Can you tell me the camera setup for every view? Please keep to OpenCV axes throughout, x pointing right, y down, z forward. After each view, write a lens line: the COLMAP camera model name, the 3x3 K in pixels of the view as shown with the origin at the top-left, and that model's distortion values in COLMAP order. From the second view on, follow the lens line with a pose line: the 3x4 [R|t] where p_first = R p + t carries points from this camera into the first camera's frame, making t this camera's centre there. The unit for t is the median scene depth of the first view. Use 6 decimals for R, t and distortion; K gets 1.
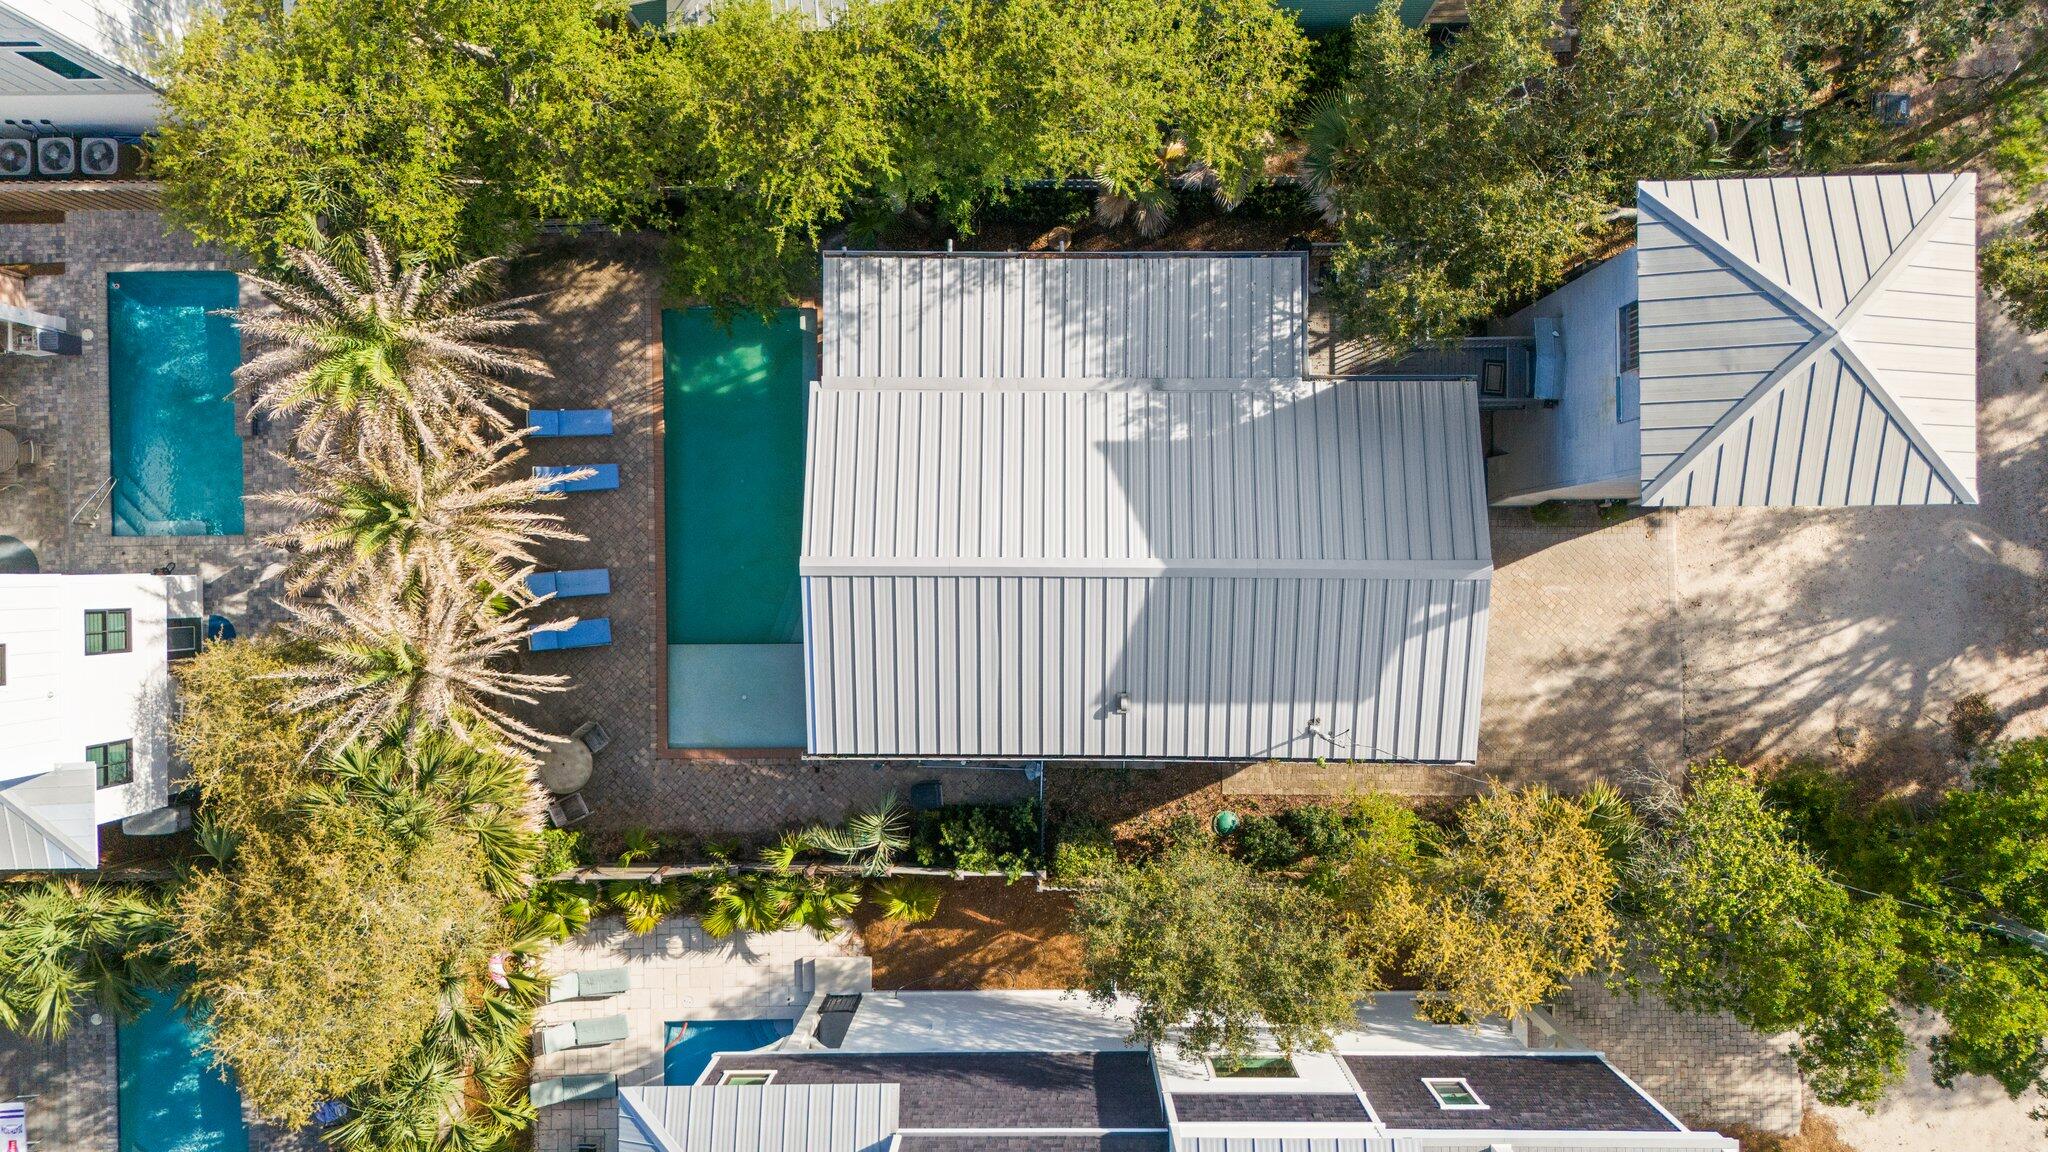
lens RADIAL K [[1494.4, 0, 1024.0], [0, 1494.4, 576.0], [0, 0, 1]] dist [0.083291, -0.087298]
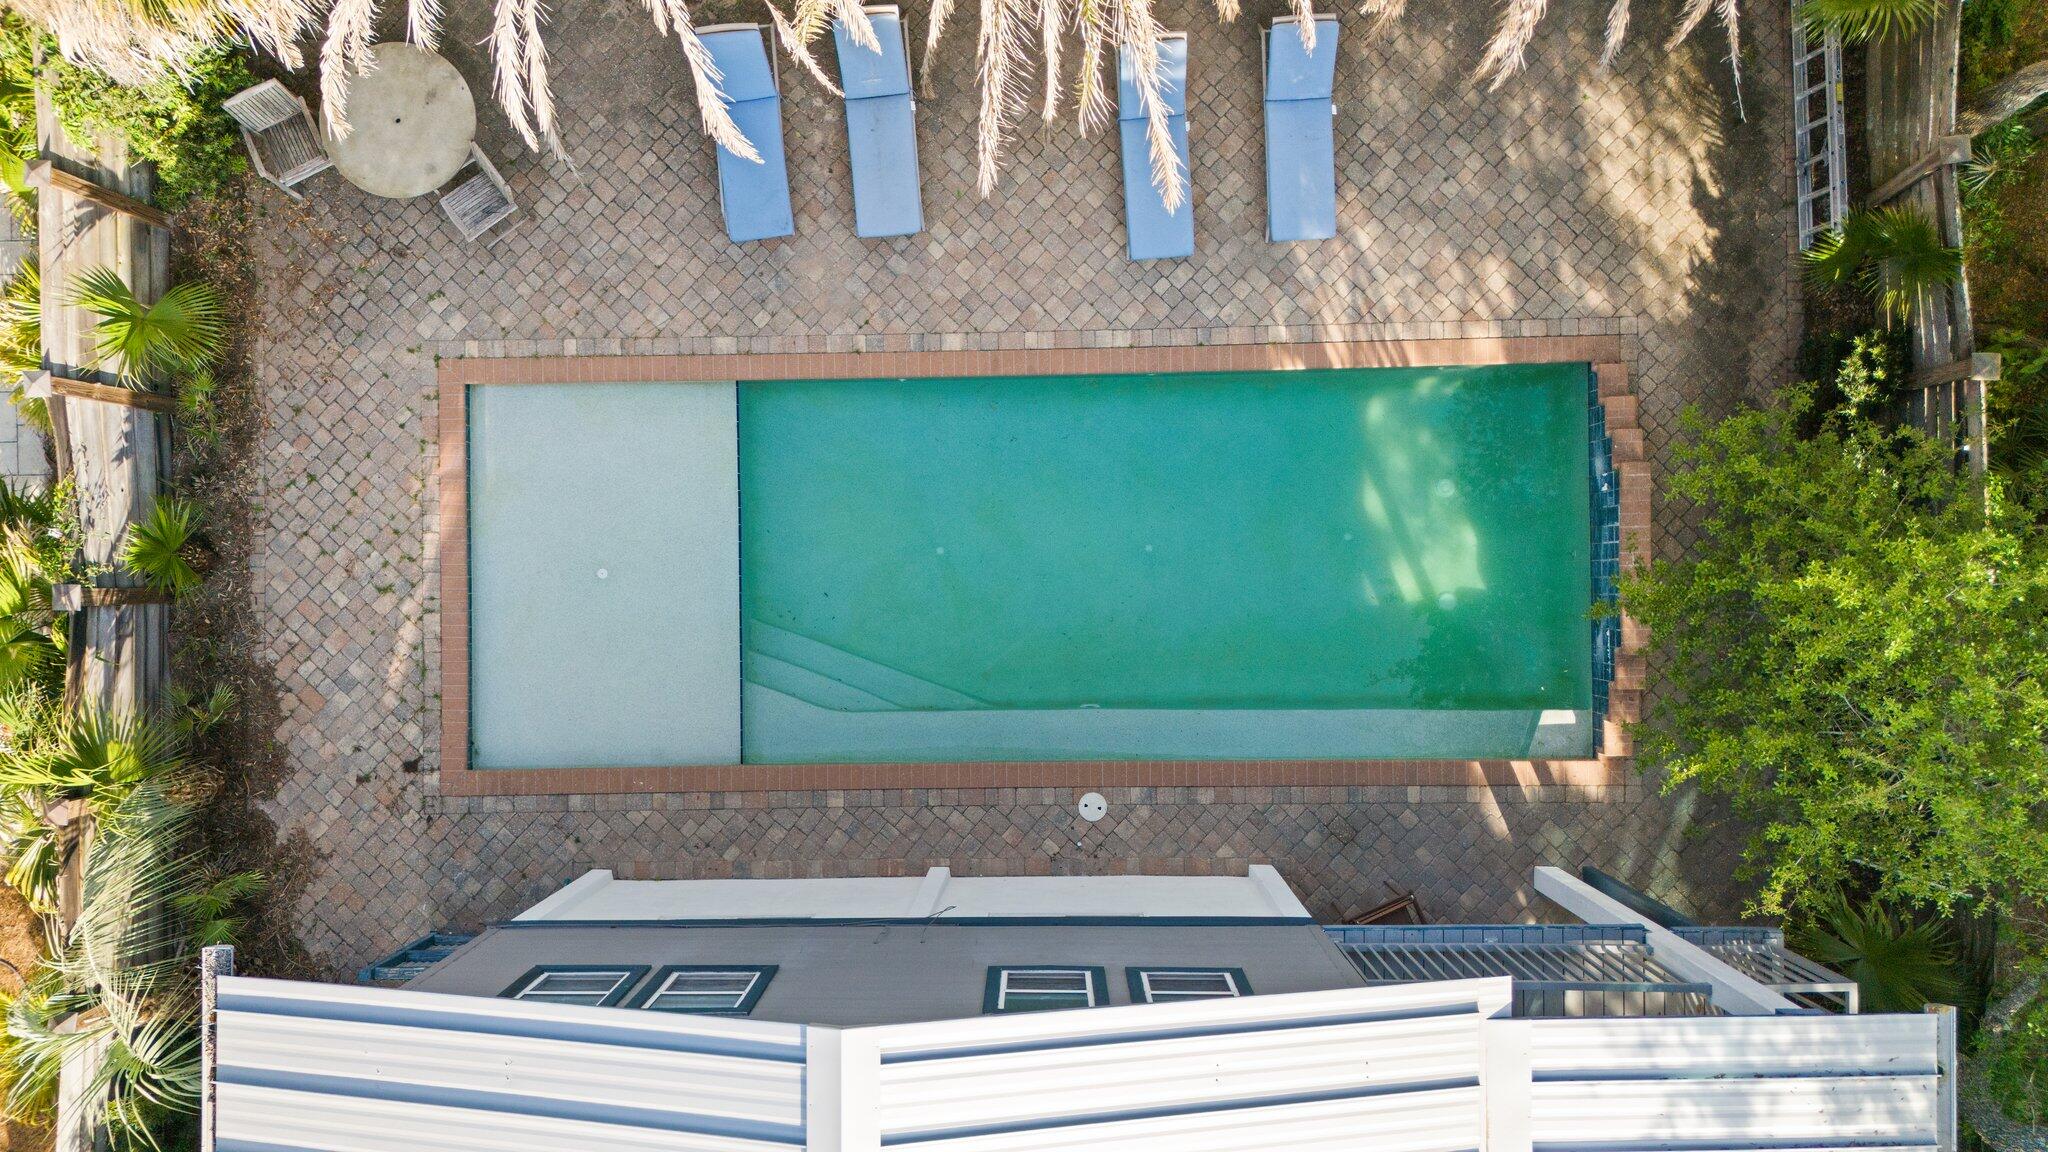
lens RADIAL K [[1494.4, 0, 1024.0], [0, 1494.4, 576.0], [0, 0, 1]] dist [0.083291, -0.087298]
pose [[0.012369, 0.999902, 0.006582, -0.189916], [-0.999775, 0.012253, 0.017323, -0.036088], [0.017241, -0.006795, 0.999828, 0.604926]]
